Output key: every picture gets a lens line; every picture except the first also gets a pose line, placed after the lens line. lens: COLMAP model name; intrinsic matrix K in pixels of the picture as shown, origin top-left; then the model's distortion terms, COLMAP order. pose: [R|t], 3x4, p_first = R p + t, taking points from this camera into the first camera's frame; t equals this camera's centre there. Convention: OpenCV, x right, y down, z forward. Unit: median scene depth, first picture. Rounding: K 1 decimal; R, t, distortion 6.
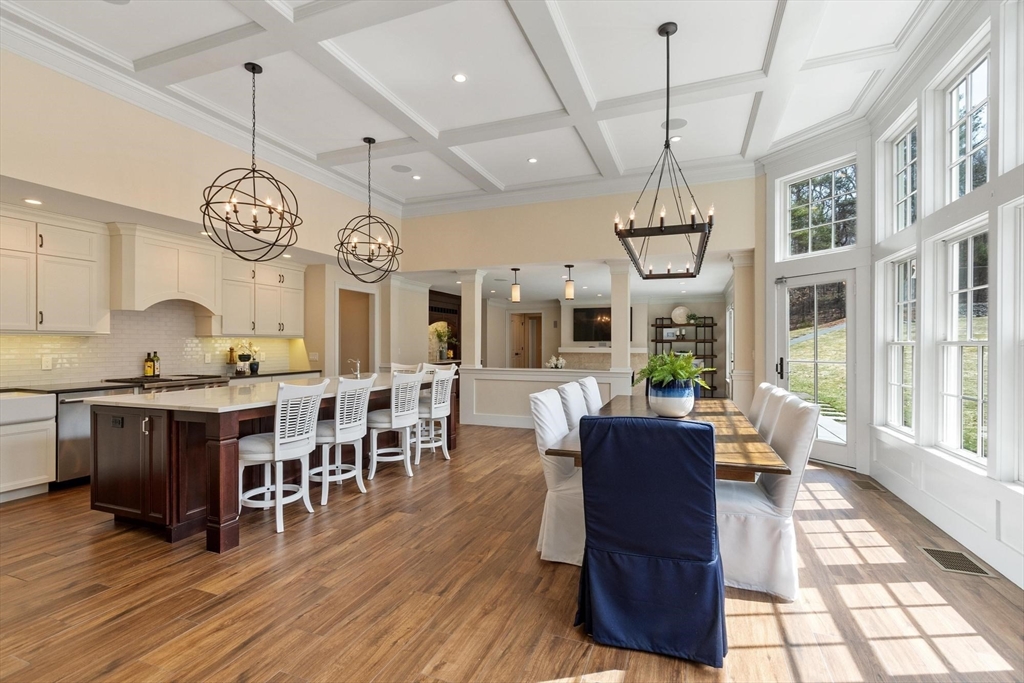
lens RADIAL K [[465.2, 0, 512.0], [0, 465.2, 341.5], [0, 0, 1]] dist [0.000840, 0.000078]
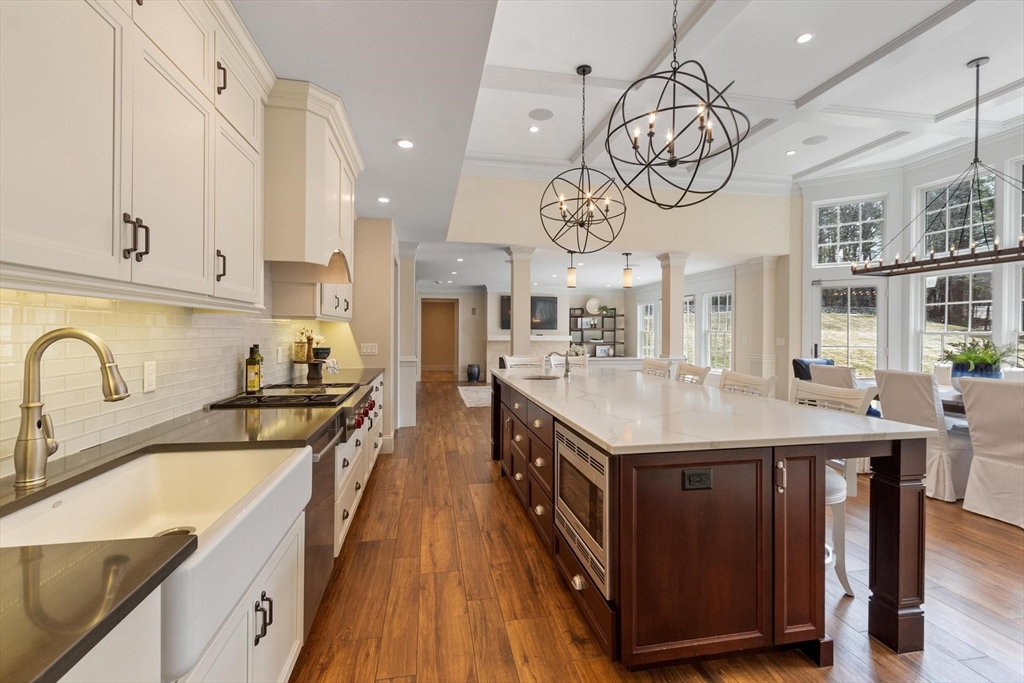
lens RADIAL K [[449.4, 0, 511.0], [0, 449.4, 332.8], [0, 0, 1]] dist [0.000098, -0.000067]
pose [[0.850562, 0.003147, 0.525866, -0.400431], [-0.007532, 0.999952, 0.006199, 0.001392], [-0.525822, -0.009233, 0.850545, 0.210372]]
